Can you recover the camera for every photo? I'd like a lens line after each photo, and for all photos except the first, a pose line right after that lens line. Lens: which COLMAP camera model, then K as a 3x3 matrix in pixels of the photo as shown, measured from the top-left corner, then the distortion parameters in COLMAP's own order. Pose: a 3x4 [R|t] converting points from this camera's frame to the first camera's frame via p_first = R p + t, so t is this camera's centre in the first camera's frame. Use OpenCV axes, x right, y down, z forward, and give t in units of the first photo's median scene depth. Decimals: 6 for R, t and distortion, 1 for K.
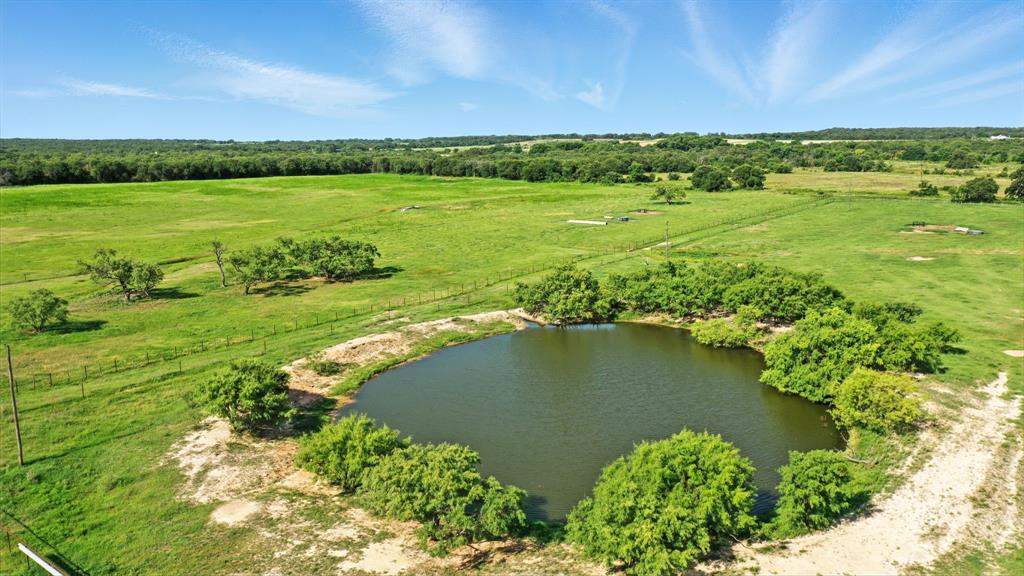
lens RADIAL K [[803.5, 0, 512.0], [0, 803.5, 288.0], [0, 0, 1]] dist [0.003630, 0.003797]
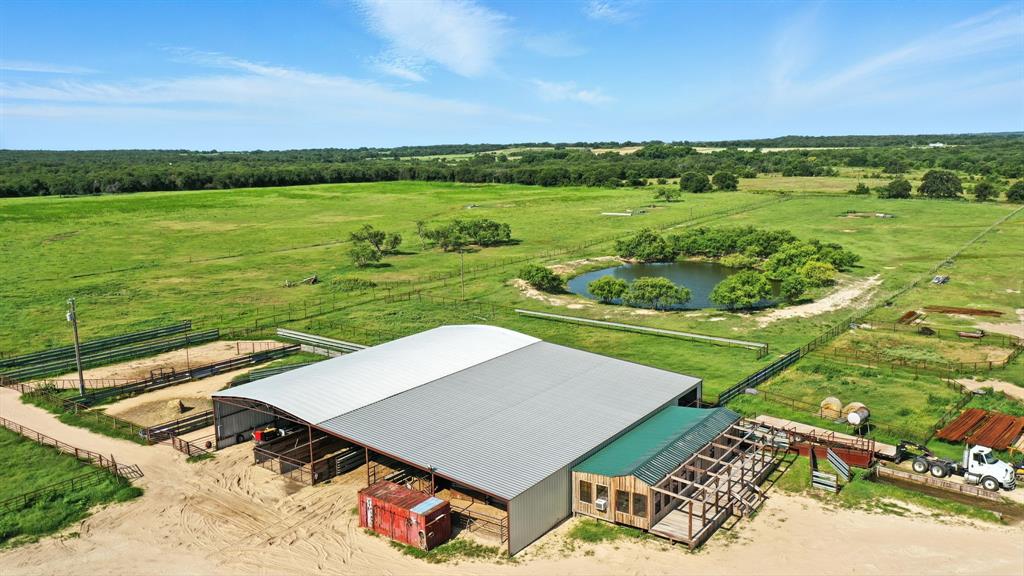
lens RADIAL K [[803.5, 0, 512.0], [0, 803.5, 288.0], [0, 0, 1]] dist [0.003630, 0.003797]
pose [[0.998787, -0.013594, 0.047316, -0.083036], [0.014022, 0.999864, -0.008730, 0.029610], [-0.047191, 0.009382, 0.998842, -0.198501]]
